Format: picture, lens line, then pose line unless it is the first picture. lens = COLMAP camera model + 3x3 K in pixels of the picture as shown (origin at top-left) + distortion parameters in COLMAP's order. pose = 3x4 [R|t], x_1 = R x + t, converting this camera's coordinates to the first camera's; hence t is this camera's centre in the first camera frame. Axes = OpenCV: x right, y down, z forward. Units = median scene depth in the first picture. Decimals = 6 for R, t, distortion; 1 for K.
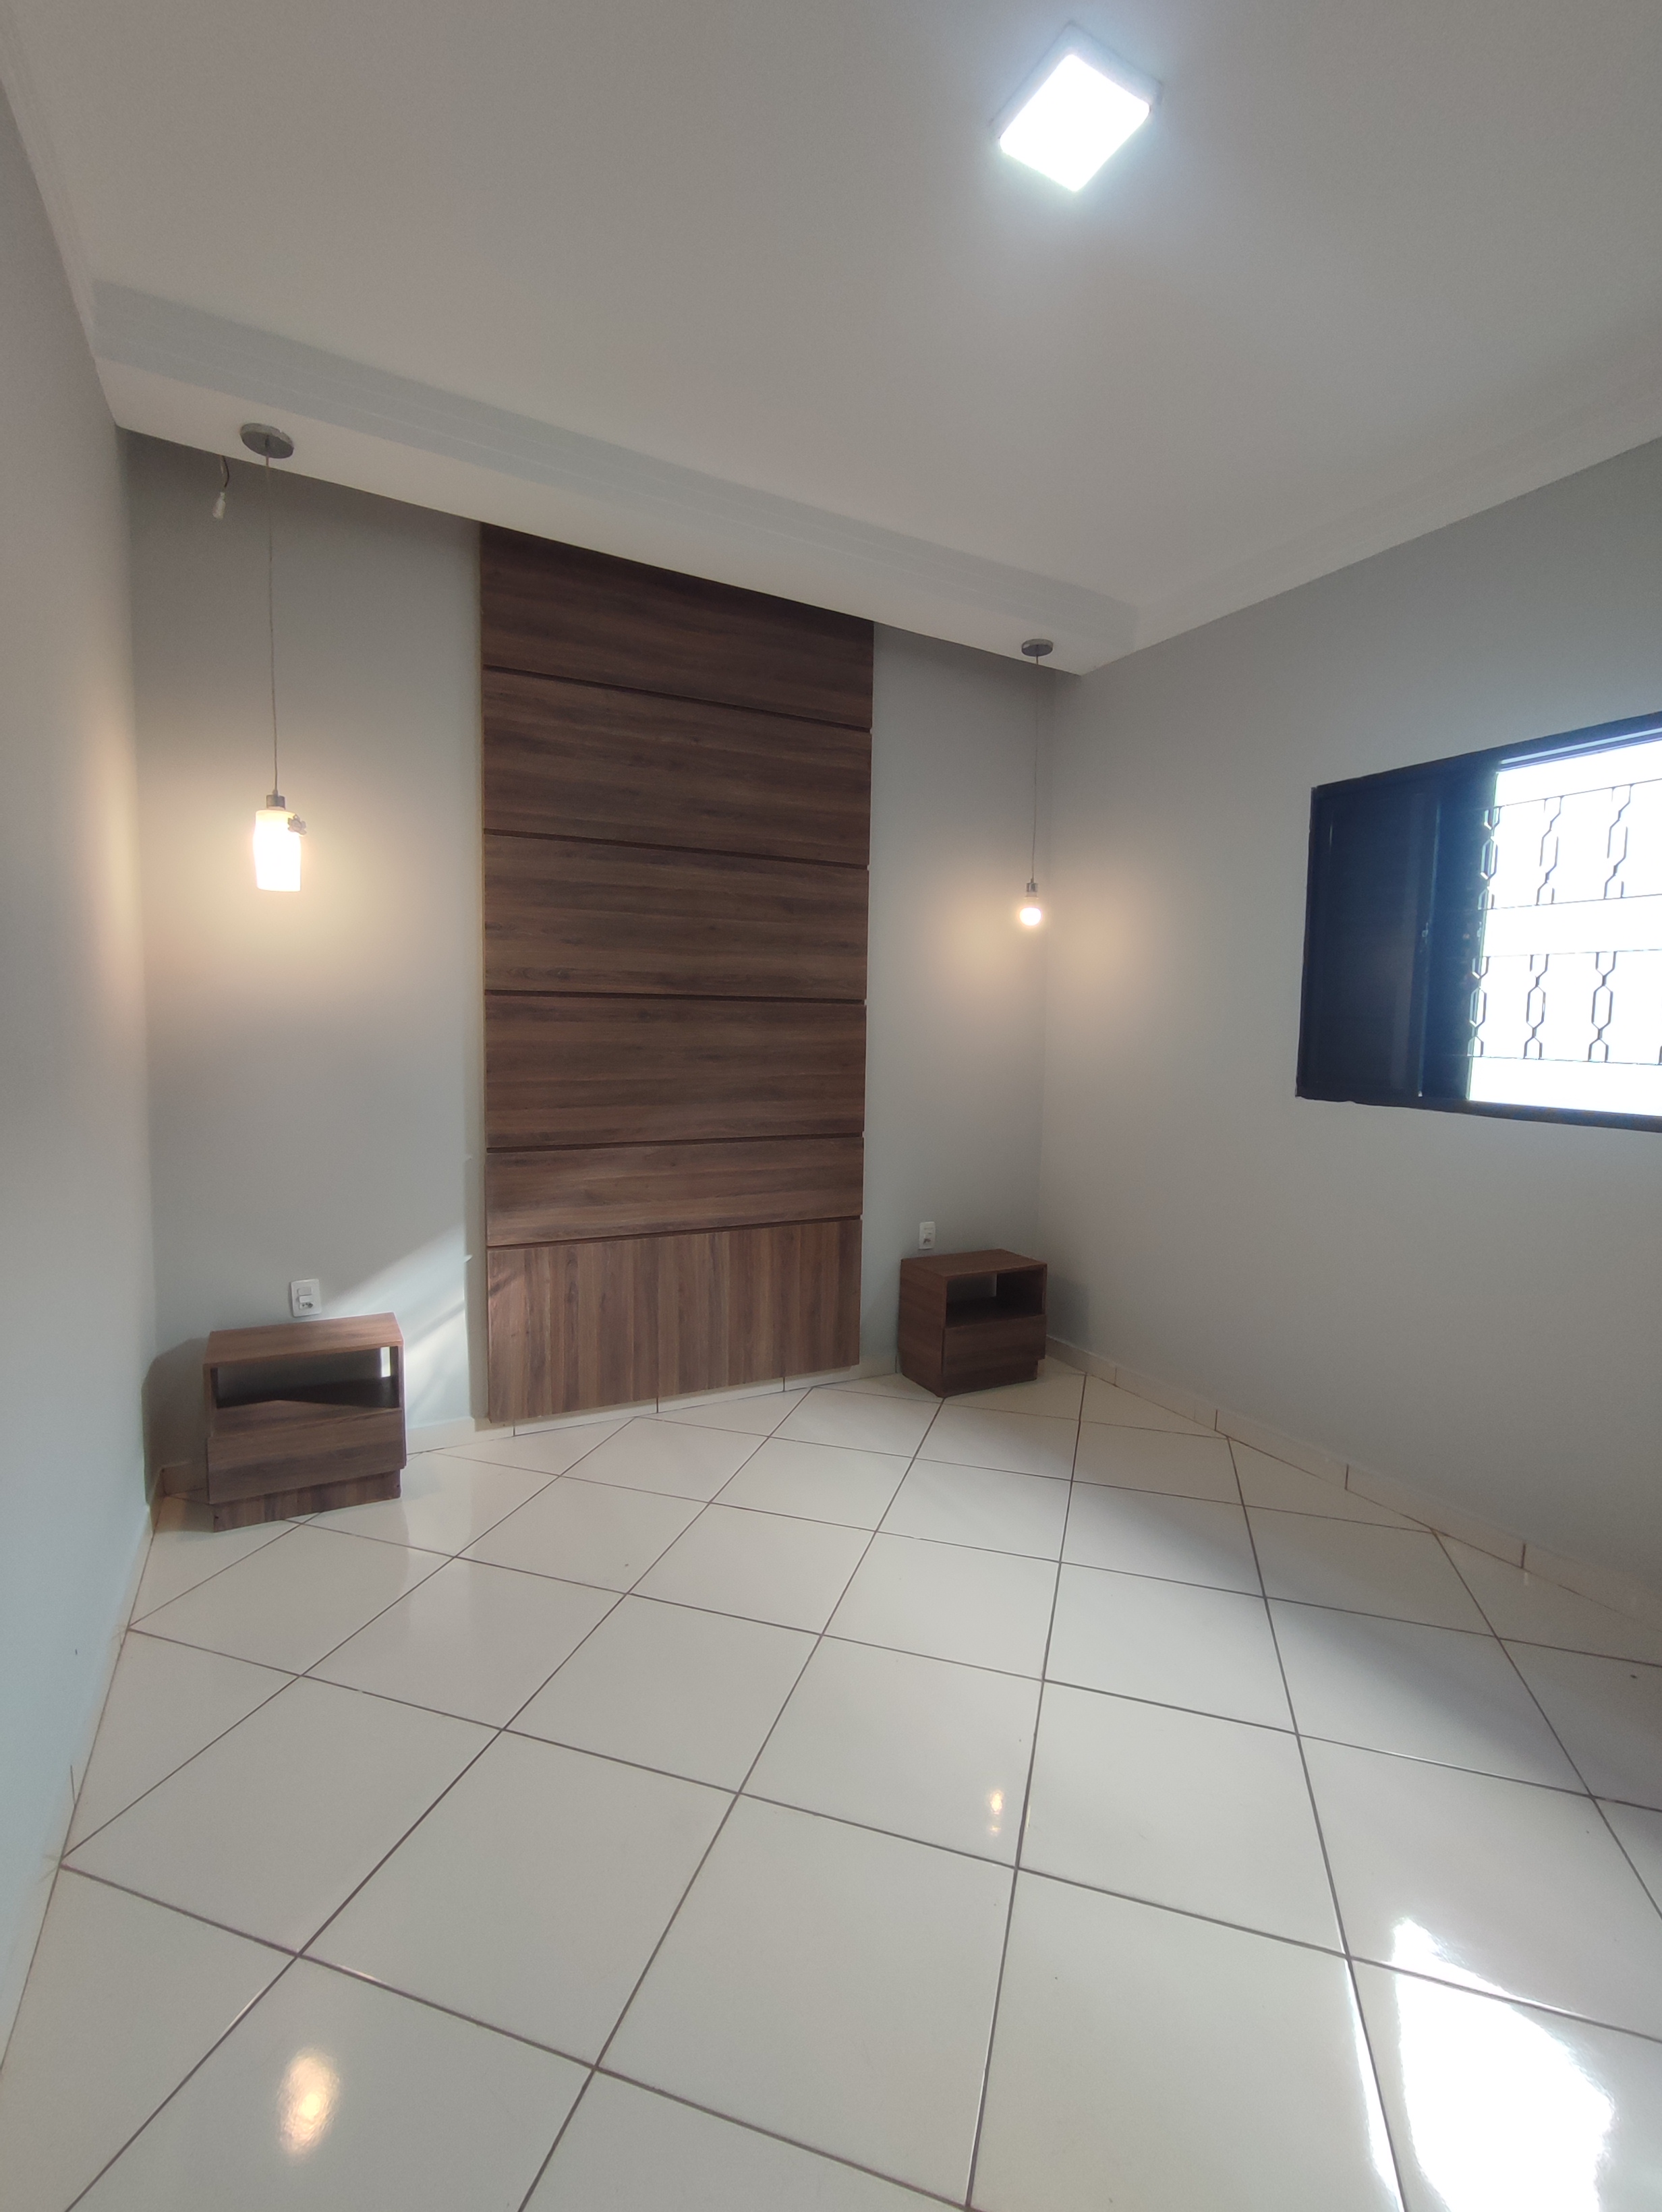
lens RADIAL K [[1002.8, 0, 831.0], [0, 1002.8, 1106.0], [0, 0, 1]] dist [-0.001387, -0.000089]
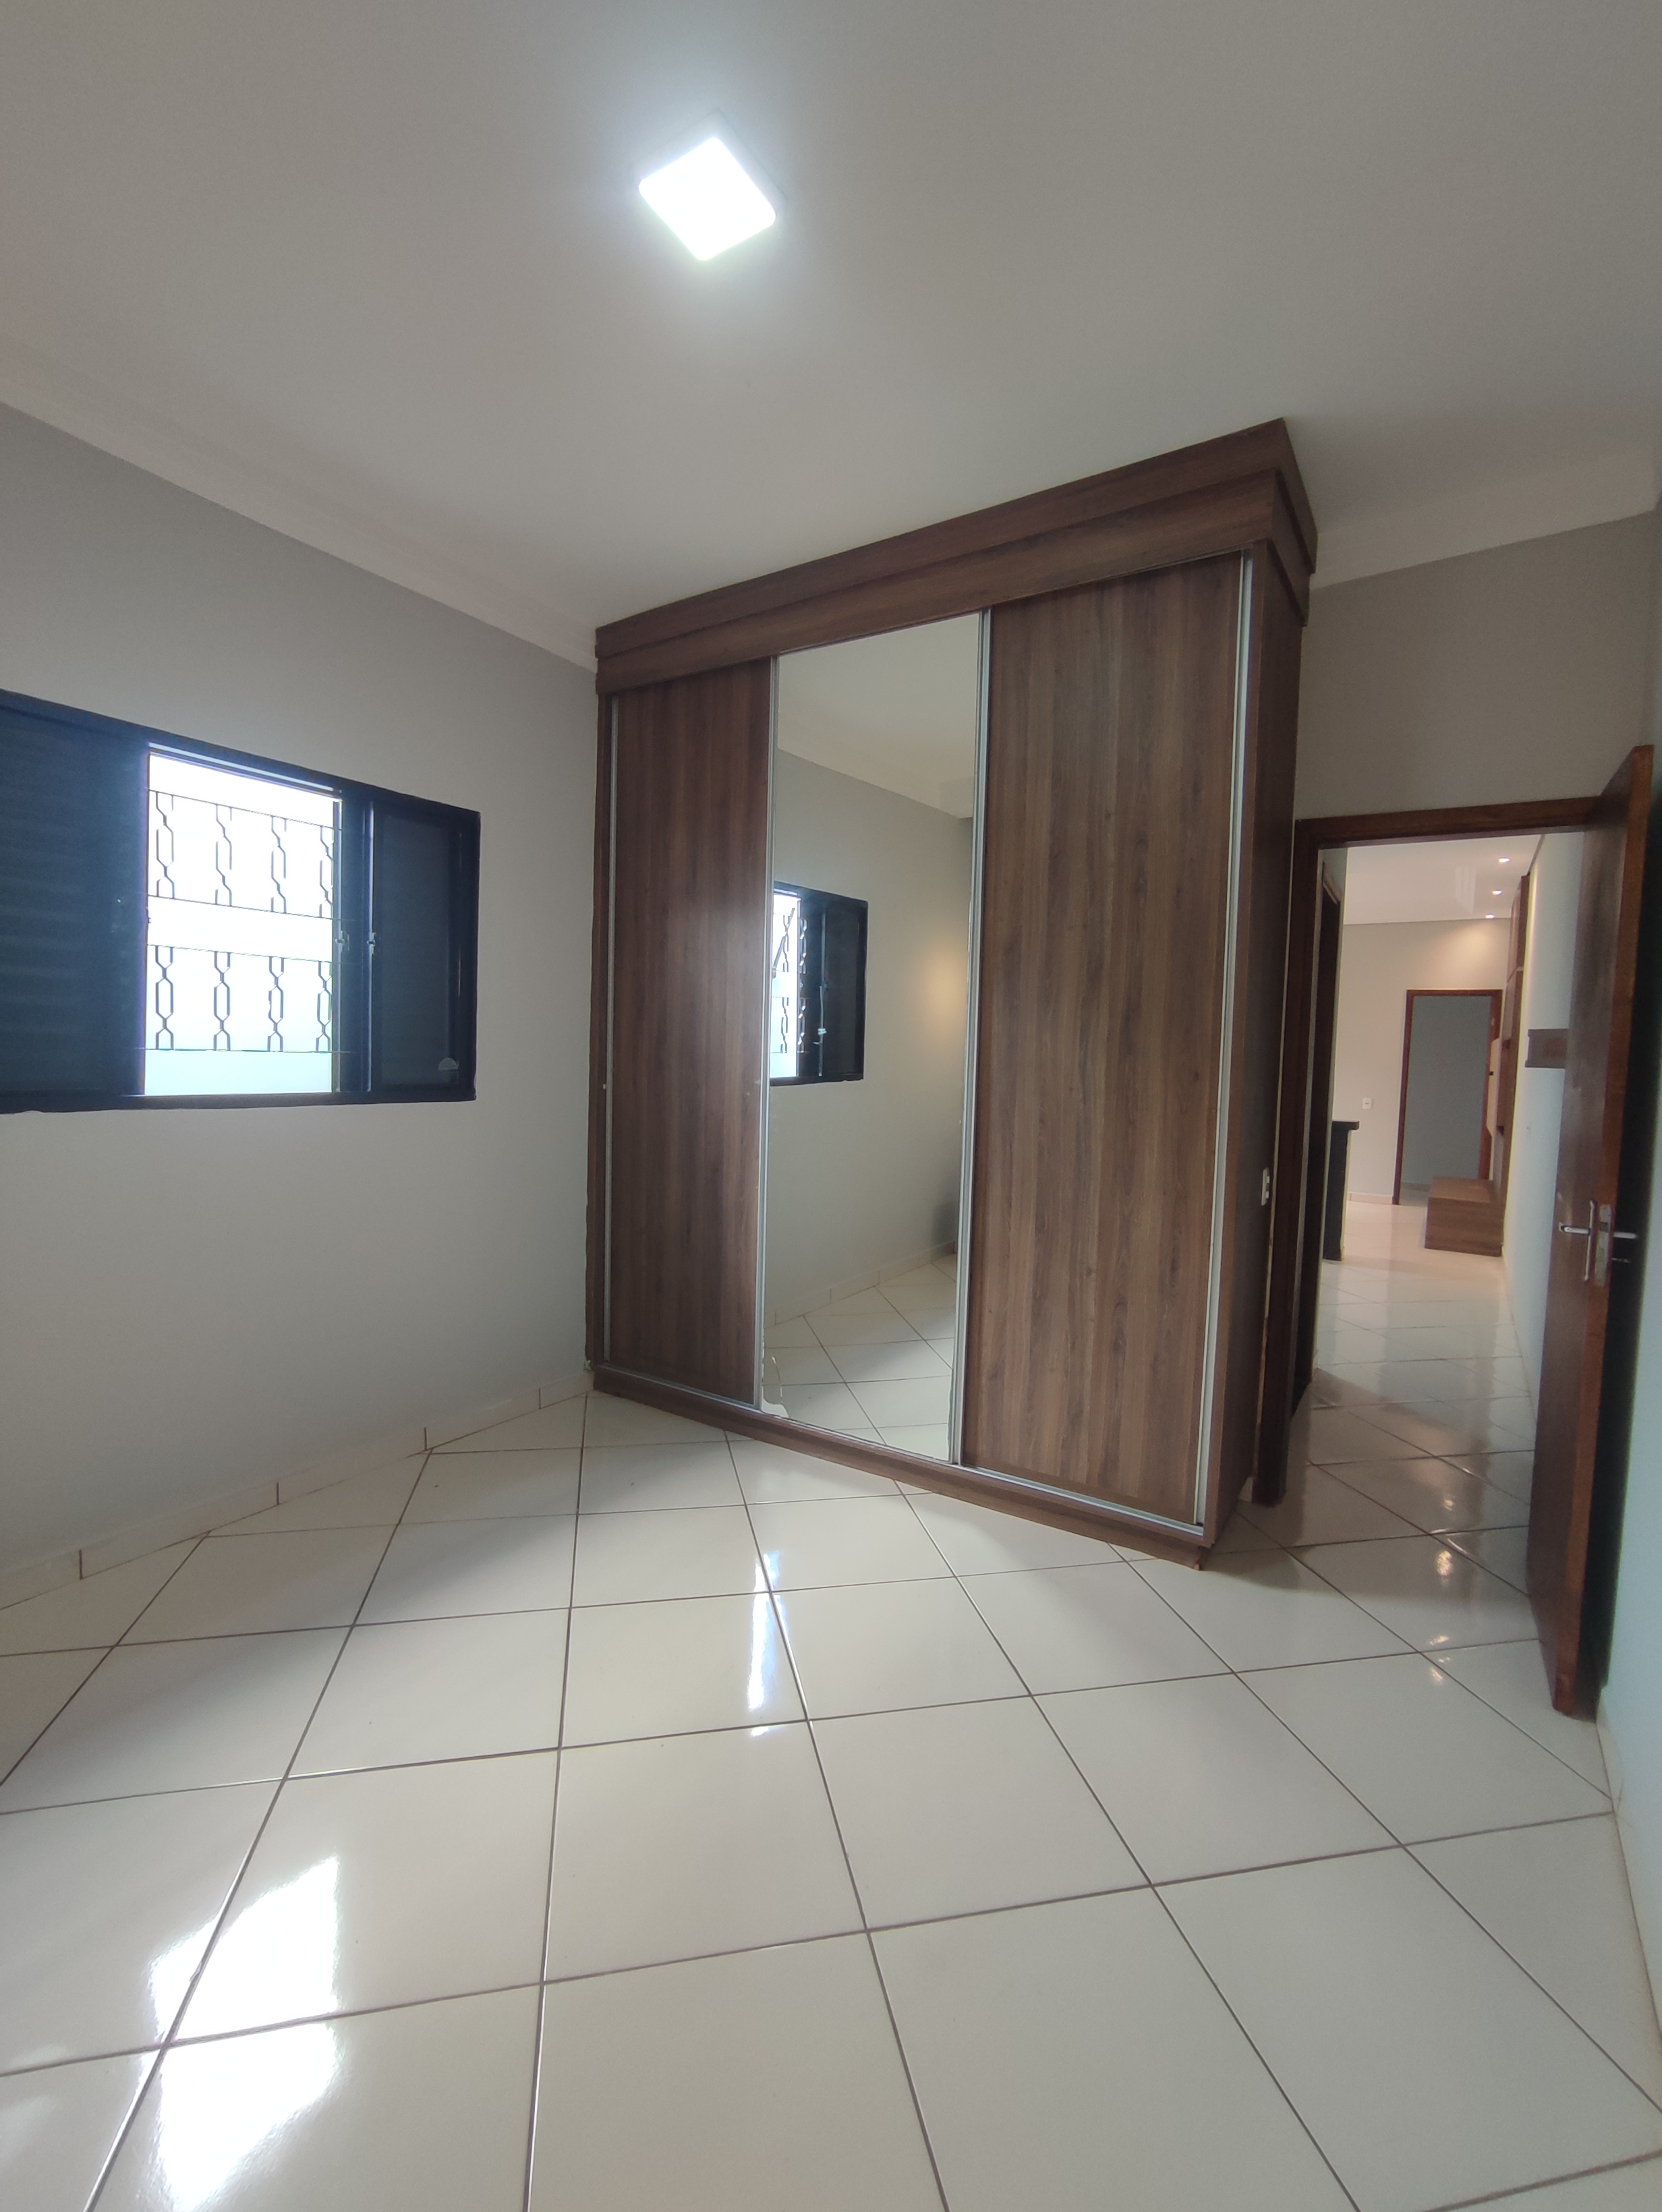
lens RADIAL K [[1020.7, 0, 796.7], [0, 1020.7, 1111.5], [0, 0, 1]] dist [-0.001381, 0.000214]
pose [[-0.477813, -0.082363, 0.874592, -0.546340], [0.044834, 0.992011, 0.117915, -0.082674], [-0.877317, 0.095553, -0.470303, 0.981412]]
